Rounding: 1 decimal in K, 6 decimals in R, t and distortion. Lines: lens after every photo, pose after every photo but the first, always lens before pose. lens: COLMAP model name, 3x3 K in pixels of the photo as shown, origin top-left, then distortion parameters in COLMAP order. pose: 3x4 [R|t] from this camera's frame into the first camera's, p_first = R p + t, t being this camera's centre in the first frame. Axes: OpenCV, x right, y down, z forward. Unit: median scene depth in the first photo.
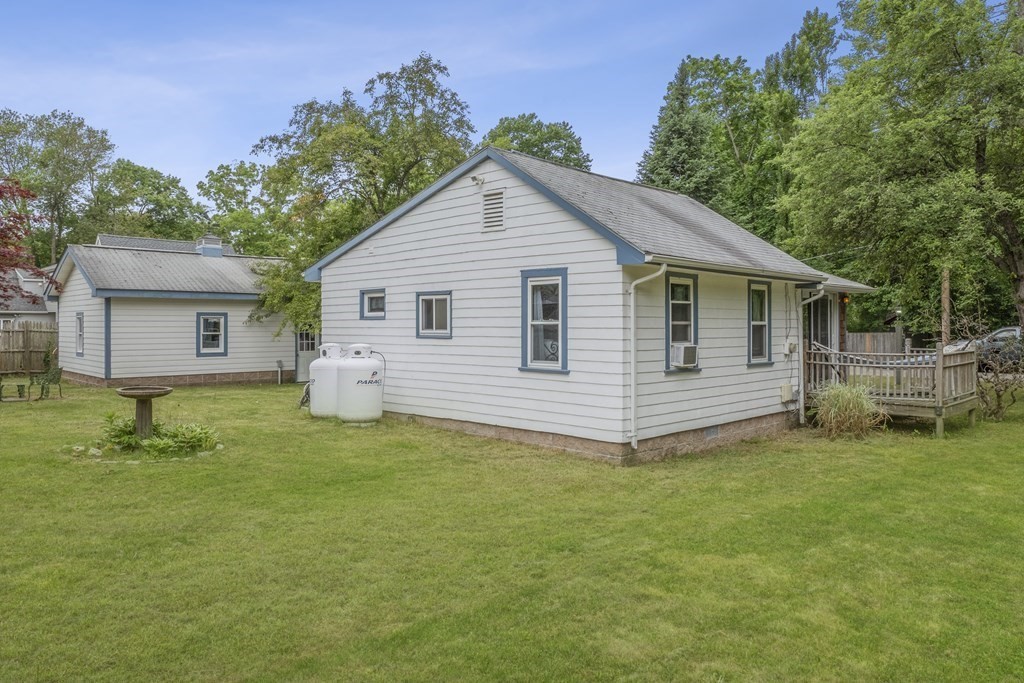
lens RADIAL K [[705.0, 0, 511.8], [0, 705.0, 336.9], [0, 0, 1]] dist [-0.000975, 0.000765]
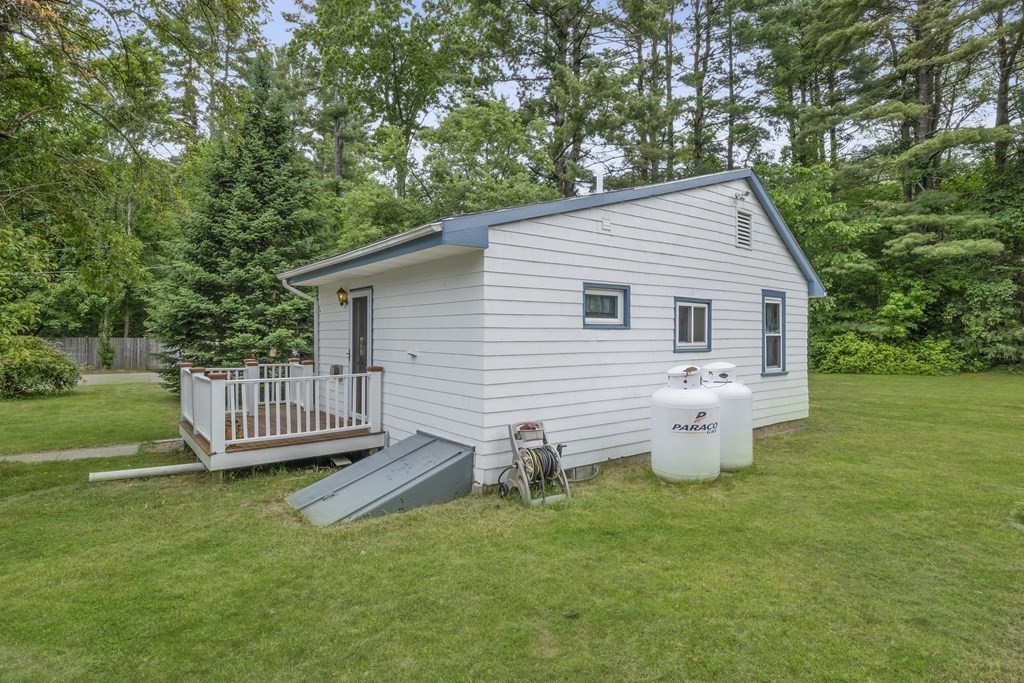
lens RADIAL K [[518.1, 0, 511.0], [0, 518.1, 339.6], [0, 0, 1]] dist [-0.006129, -0.002691]
pose [[0.136402, -0.008108, 0.990620, -0.776580], [0.018367, 0.999815, 0.005654, -0.021293], [-0.990483, 0.017424, 0.136526, 1.138500]]
